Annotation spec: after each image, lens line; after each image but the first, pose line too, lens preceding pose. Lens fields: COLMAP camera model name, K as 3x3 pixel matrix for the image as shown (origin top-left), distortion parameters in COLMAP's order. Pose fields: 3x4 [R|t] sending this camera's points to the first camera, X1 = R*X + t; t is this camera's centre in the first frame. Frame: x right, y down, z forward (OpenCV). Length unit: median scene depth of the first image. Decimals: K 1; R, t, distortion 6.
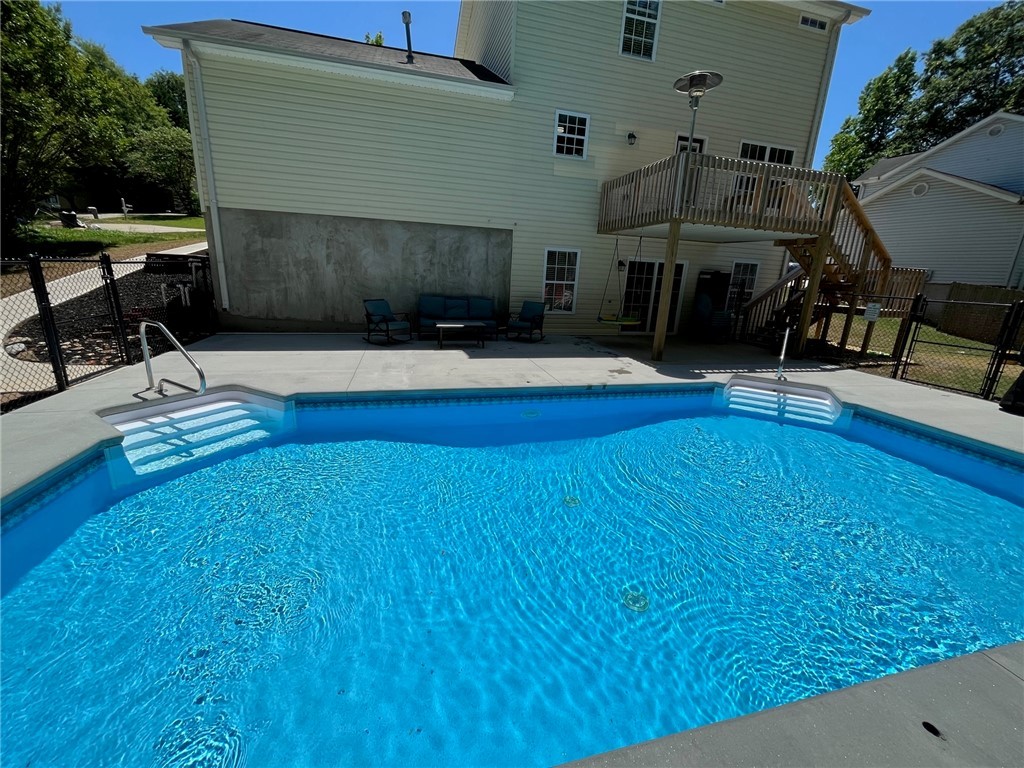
lens RADIAL K [[412.6, 0, 514.4], [0, 412.6, 387.3], [0, 0, 1]] dist [0.002091, -0.000094]
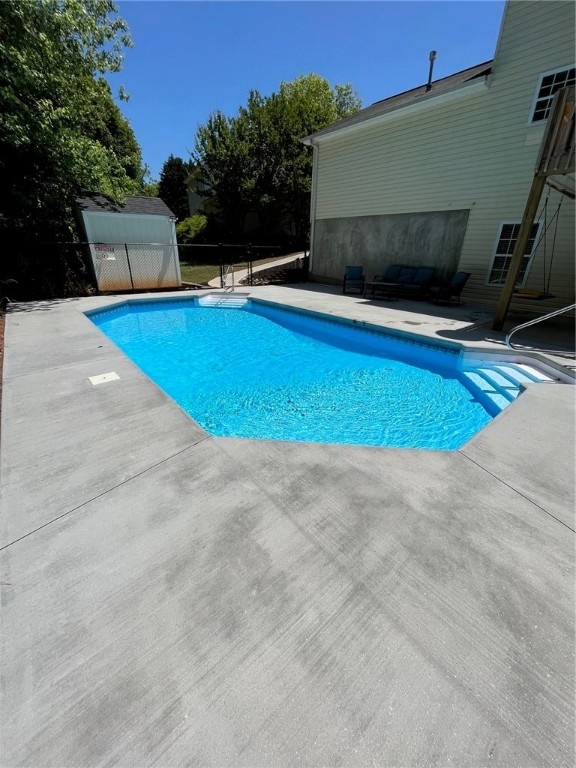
lens RADIAL K [[309.4, 0, 287.3], [0, 309.4, 379.8], [0, 0, 1]] dist [0.002091, -0.000094]
pose [[0.423046, 0.318765, -0.848187, 0.697246], [-0.249789, 0.940833, 0.228997, 0.002082], [0.870998, 0.114991, 0.477639, 0.190776]]
